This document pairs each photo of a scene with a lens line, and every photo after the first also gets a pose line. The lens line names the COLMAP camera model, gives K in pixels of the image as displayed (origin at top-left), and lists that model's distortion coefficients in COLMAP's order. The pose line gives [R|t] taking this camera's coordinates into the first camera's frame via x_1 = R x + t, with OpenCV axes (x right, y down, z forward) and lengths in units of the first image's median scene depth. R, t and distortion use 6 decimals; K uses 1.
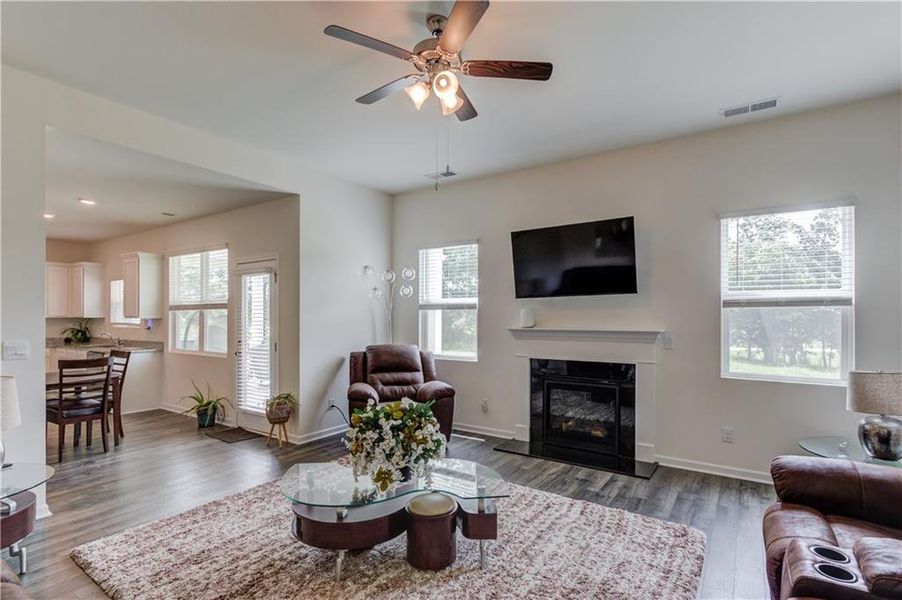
lens RADIAL K [[442.5, 0, 451.4], [0, 442.5, 316.2], [0, 0, 1]] dist [-0.000296, -0.000060]
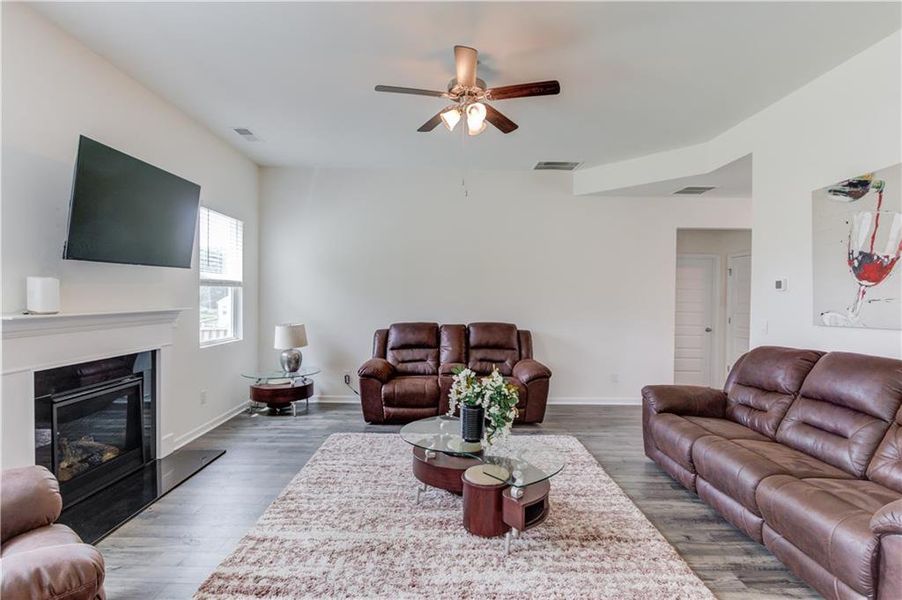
lens RADIAL K [[437.0, 0, 447.7], [0, 437.0, 298.7], [0, 0, 1]] dist [-0.000079, -0.000009]
pose [[-0.555784, -0.014123, 0.831207, -0.665442], [-0.010361, 0.999896, 0.010061, -0.004822], [-0.831262, -0.003021, -0.555873, 1.104796]]
